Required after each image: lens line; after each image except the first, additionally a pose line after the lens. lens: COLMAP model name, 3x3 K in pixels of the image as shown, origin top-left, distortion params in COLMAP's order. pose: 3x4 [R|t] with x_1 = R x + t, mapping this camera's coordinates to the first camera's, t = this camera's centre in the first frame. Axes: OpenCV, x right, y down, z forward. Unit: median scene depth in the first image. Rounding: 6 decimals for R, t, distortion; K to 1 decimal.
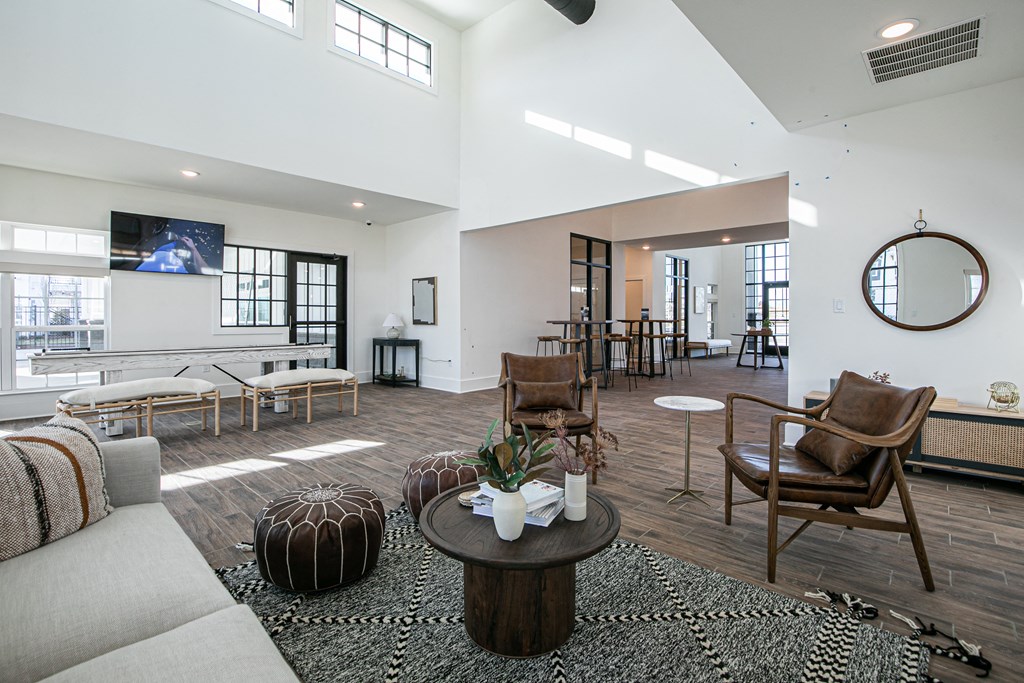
lens RADIAL K [[479.0, 0, 511.3], [0, 479.0, 319.7], [0, 0, 1]] dist [-0.018148, -0.000029]
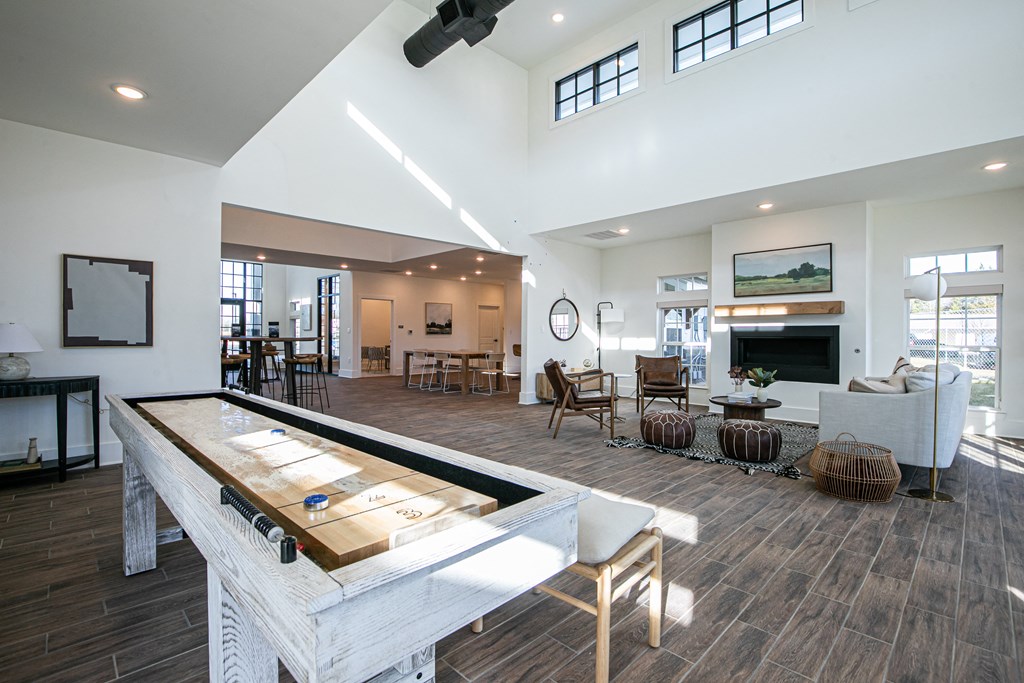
lens RADIAL K [[467.8, 0, 512.0], [0, 467.8, 341.5], [0, 0, 1]] dist [-0.019381, -0.000088]
pose [[0.032588, -0.017766, 0.999311, -1.010155], [-0.002078, 0.999839, 0.017844, -0.007494], [-0.999467, -0.002658, 0.032546, 0.810729]]
